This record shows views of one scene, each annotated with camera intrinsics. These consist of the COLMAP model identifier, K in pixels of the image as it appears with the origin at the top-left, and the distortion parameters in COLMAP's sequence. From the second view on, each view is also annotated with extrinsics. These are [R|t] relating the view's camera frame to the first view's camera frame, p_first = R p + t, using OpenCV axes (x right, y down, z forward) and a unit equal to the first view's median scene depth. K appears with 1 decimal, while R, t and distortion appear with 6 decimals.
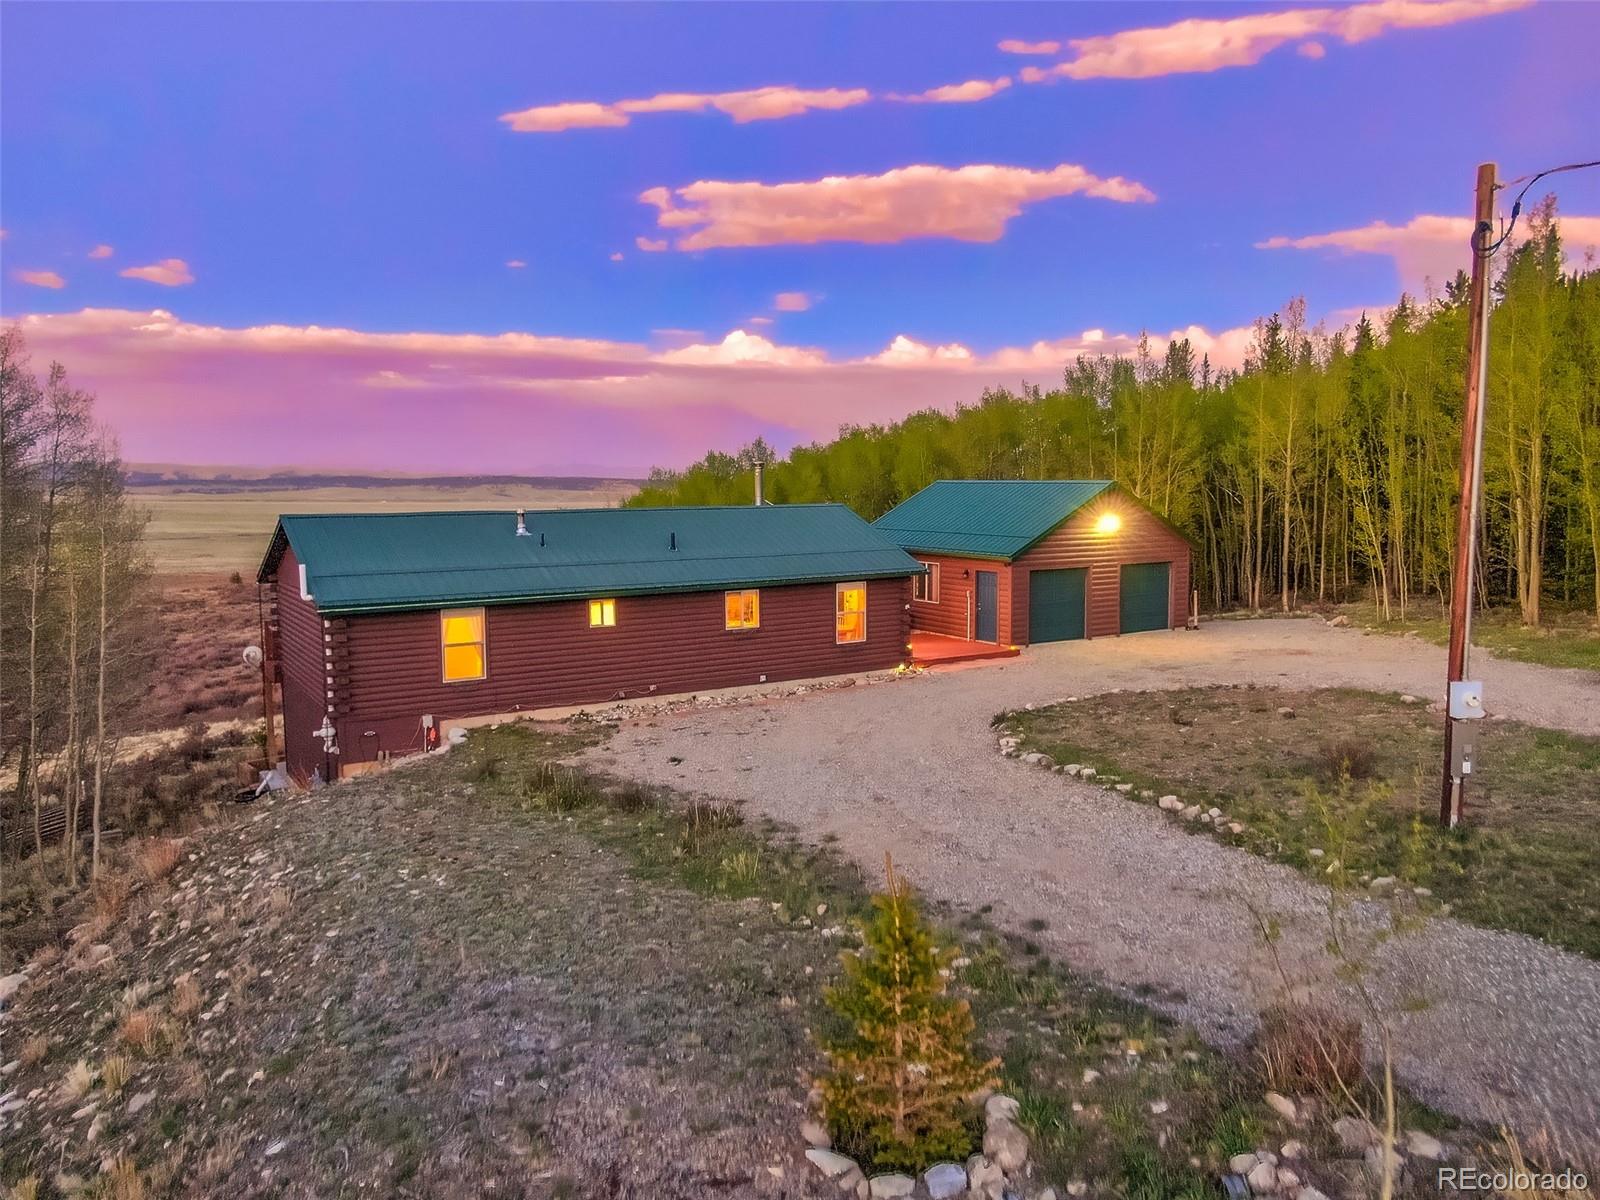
lens RADIAL K [[1162.0, 0, 791.8], [0, 1162.0, 596.4], [0, 0, 1]] dist [-0.016928, 0.009214]
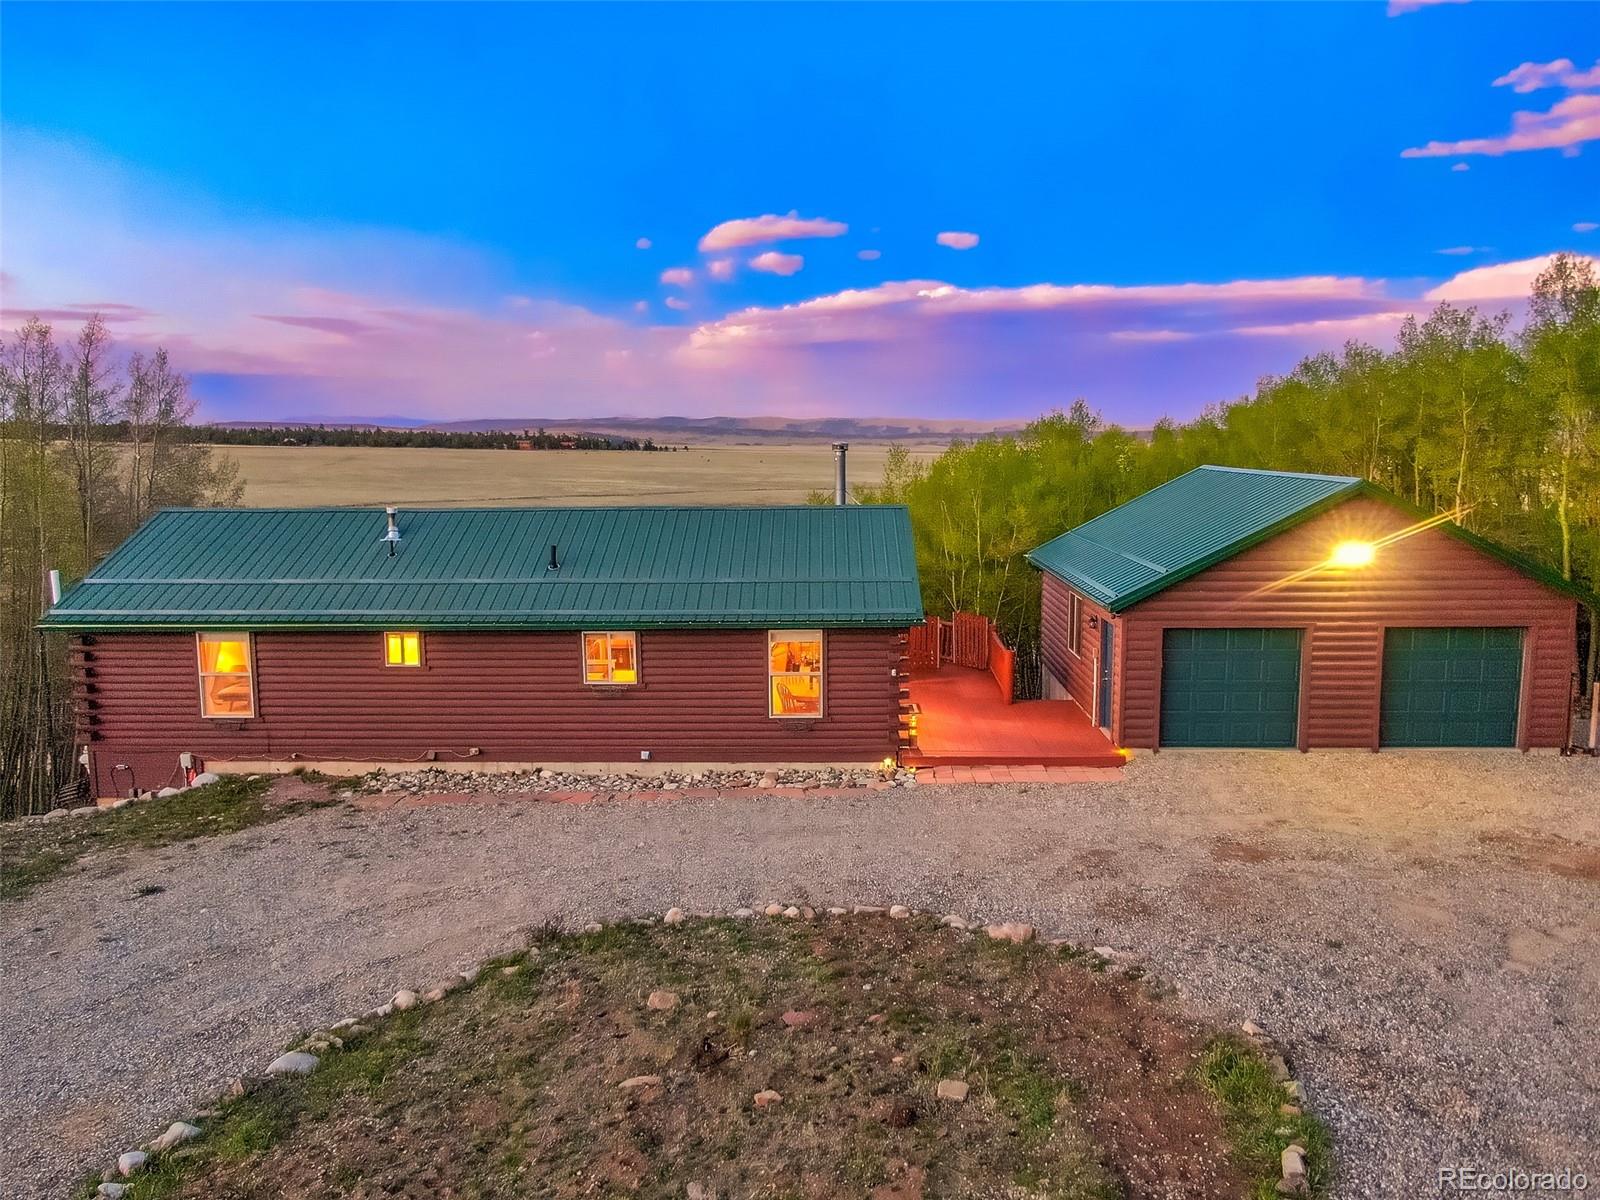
lens RADIAL K [[1162.0, 0, 823.2], [0, 1162.0, 576.1], [0, 0, 1]] dist [-0.016928, 0.009214]
pose [[0.831728, 0.067623, -0.551050, 0.456336], [-0.054878, 0.997707, 0.039606, -0.074284], [0.552465, -0.002701, 0.833532, 0.469523]]
